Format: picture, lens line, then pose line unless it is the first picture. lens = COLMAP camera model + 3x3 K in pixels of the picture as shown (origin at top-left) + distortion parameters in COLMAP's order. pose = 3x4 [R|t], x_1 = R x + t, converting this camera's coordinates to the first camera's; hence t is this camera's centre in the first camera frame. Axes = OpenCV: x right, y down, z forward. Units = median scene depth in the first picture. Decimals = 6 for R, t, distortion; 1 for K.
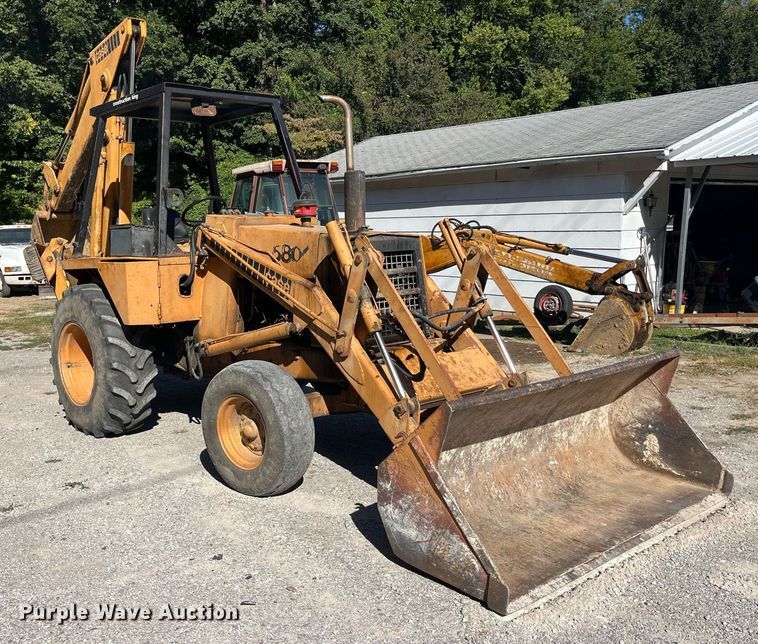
lens RADIAL K [[760.2, 0, 378.7], [0, 760.2, 346.2], [0, 0, 1]] dist [0.018690, -0.000088]
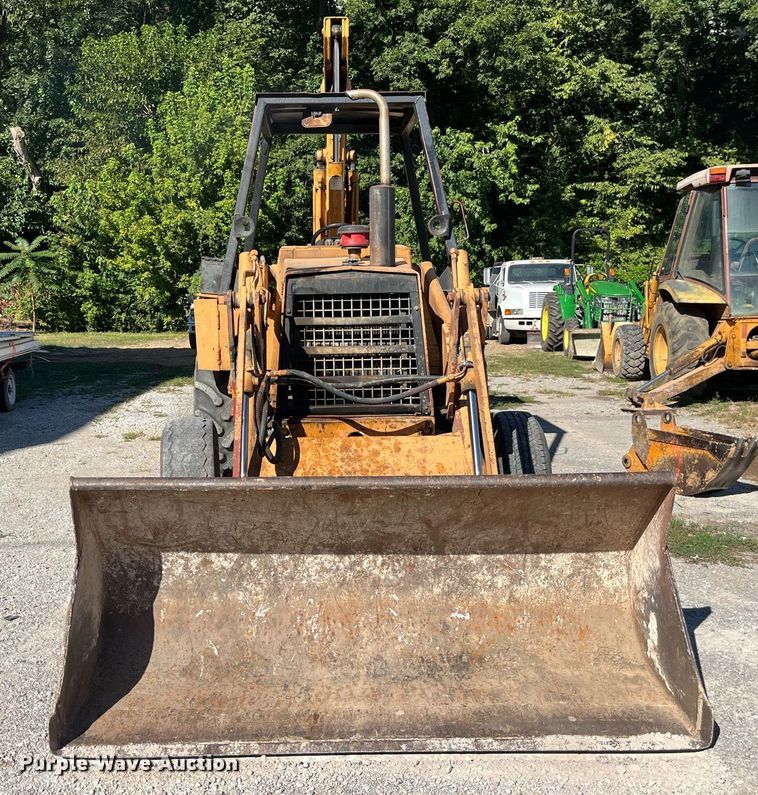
lens RADIAL K [[994.5, 0, 378.4], [0, 994.5, 412.7], [0, 0, 1]] dist [0.073678, -0.192407]
pose [[0.762426, 0.099139, -0.639436, 0.319099], [-0.103123, 0.994180, 0.031181, -0.019173], [0.638805, 0.042167, 0.768212, 0.125172]]
